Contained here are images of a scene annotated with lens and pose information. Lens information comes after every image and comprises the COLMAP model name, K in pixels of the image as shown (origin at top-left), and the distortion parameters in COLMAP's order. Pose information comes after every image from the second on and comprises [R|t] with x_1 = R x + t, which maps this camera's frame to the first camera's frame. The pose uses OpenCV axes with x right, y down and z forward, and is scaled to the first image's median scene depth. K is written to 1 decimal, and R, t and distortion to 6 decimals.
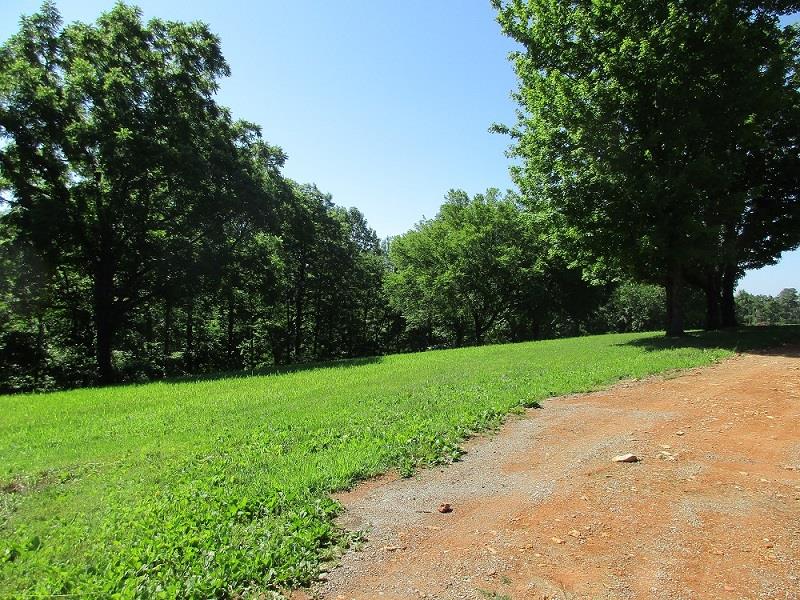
lens RADIAL K [[481.9, 0, 402.4], [0, 481.9, 313.9], [0, 0, 1]] dist [0.002184, 0.000675]
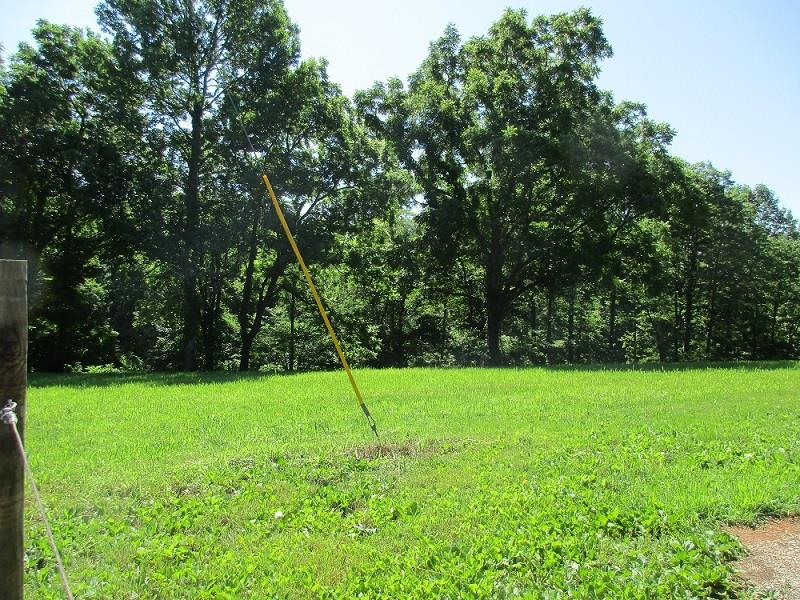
lens RADIAL K [[598.6, 0, 397.5], [0, 598.6, 287.6], [0, 0, 1]] dist [0.003892, 0.003622]
pose [[0.793677, 0.006395, -0.608305, 0.031660], [-0.009103, 0.999958, -0.001364, -0.026519], [0.608271, 0.006619, 0.793702, -0.202636]]
